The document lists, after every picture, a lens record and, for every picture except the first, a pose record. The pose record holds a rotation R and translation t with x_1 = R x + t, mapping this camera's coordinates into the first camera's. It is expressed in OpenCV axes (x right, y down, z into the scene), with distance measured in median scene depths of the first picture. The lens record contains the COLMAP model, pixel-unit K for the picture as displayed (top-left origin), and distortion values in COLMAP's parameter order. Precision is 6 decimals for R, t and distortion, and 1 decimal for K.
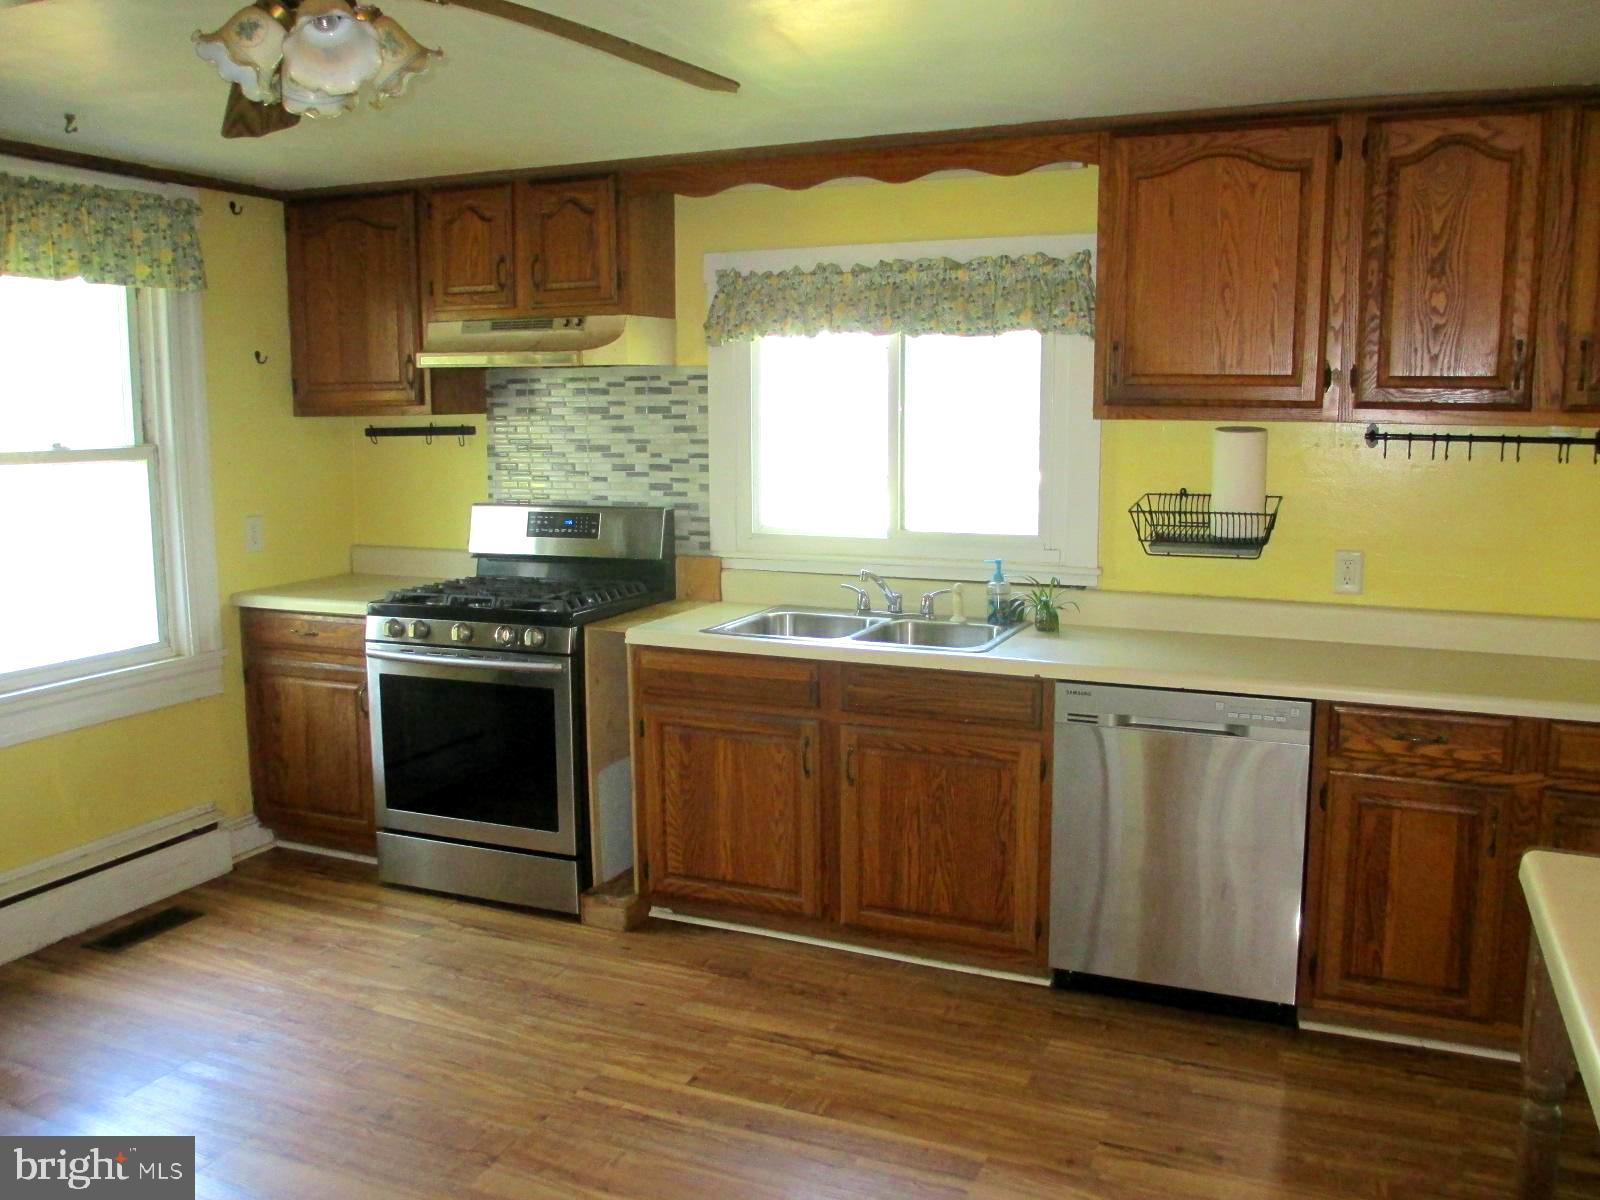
lens RADIAL K [[1327.9, 0, 800.0], [0, 1327.9, 600.0], [0, 0, 1]] dist [0.002333, -0.068684]
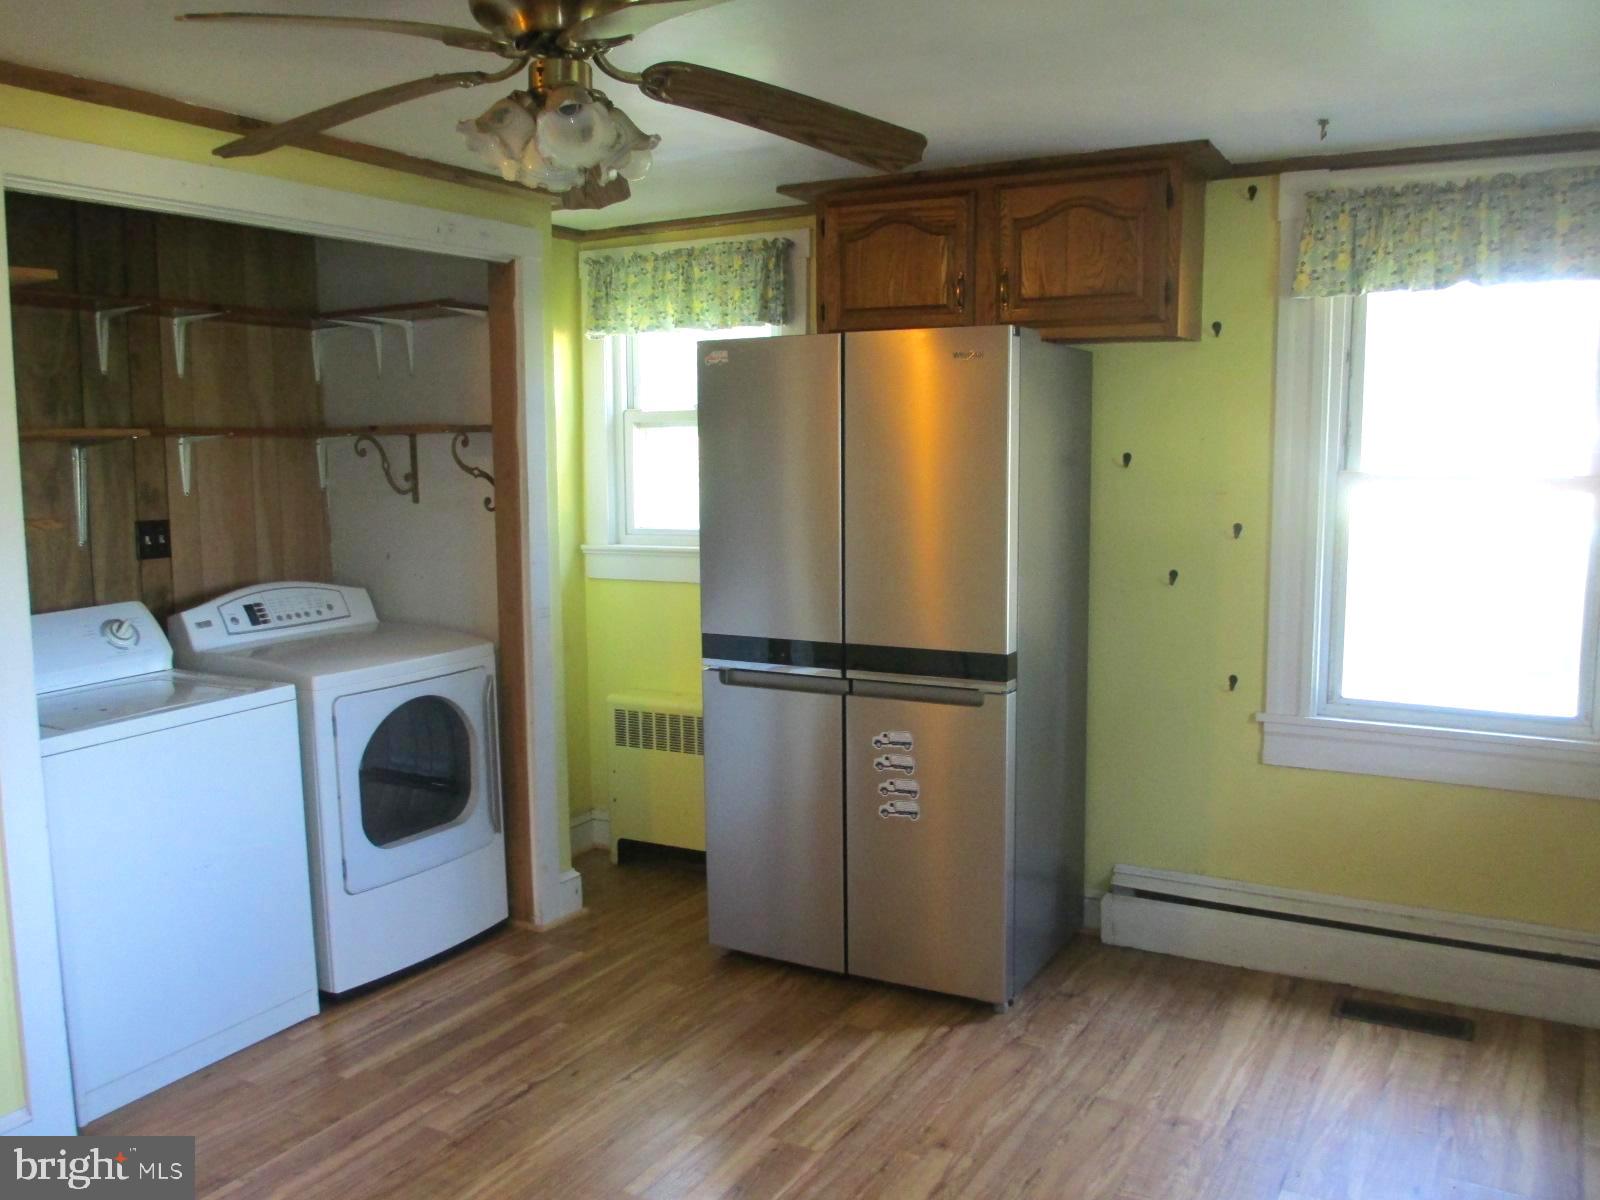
lens RADIAL K [[1327.9, 0, 800.0], [0, 1327.9, 600.0], [0, 0, 1]] dist [0.002333, -0.068684]
pose [[-0.109415, 0.118419, -0.986917, 0.414210], [-0.141729, 0.980875, 0.133407, -0.091430], [0.983840, 0.154471, -0.090539, 0.680685]]
